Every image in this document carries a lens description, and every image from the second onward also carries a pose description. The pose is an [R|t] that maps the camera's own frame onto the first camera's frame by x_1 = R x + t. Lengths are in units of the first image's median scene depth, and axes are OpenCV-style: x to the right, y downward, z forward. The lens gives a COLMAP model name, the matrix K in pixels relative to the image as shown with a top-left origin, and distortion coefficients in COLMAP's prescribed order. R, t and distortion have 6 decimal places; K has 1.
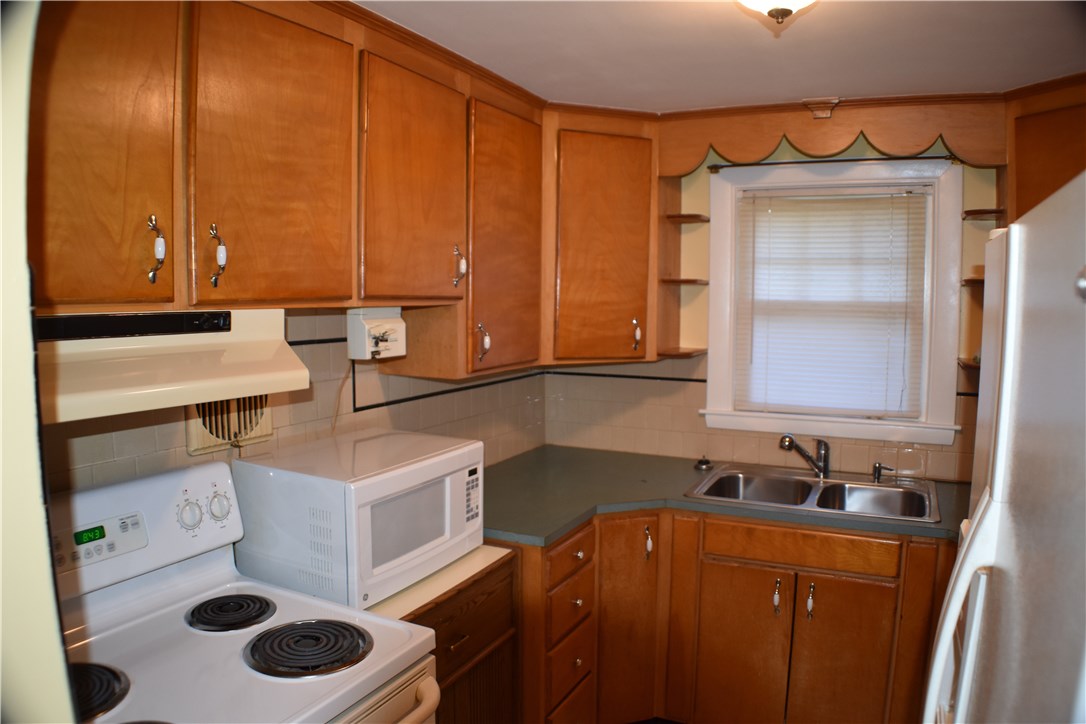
lens RADIAL K [[751.6, 0, 543.0], [0, 751.6, 362.0], [0, 0, 1]] dist [-0.141913, 0.000611]
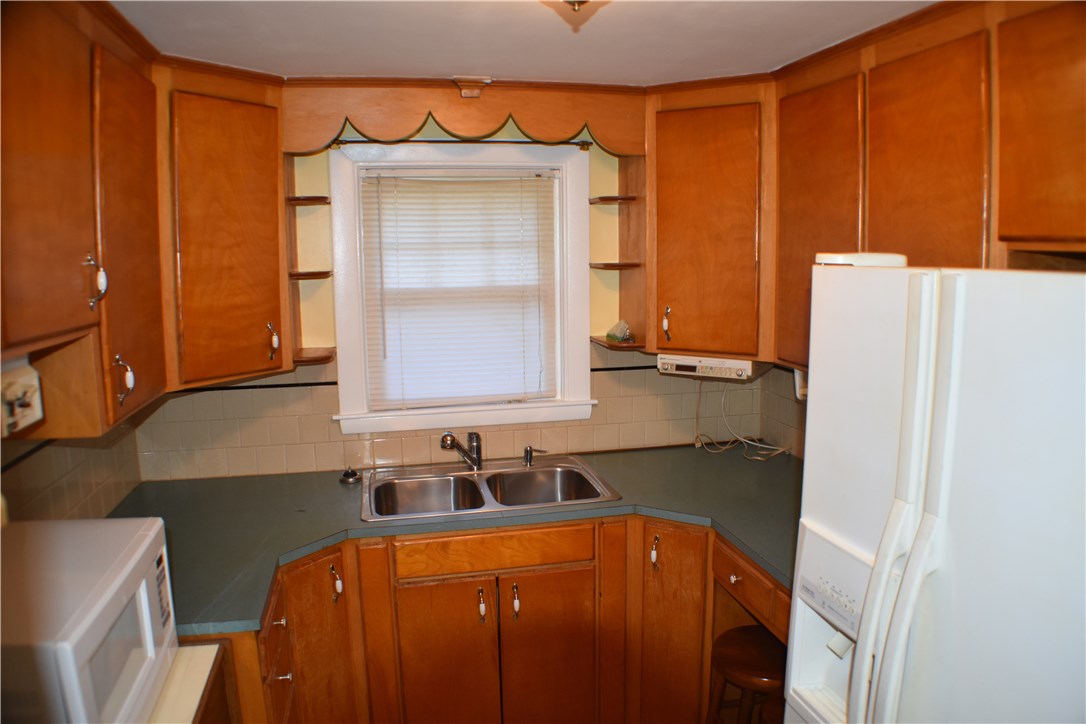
lens RADIAL K [[772.7, 0, 543.0], [0, 772.7, 362.0], [0, 0, 1]] dist [-0.150715, 0.006527]
pose [[0.774060, -0.107078, 0.623991, -0.177168], [0.074212, 0.994145, 0.078538, -0.059556], [-0.628747, -0.014485, 0.777475, 0.154773]]
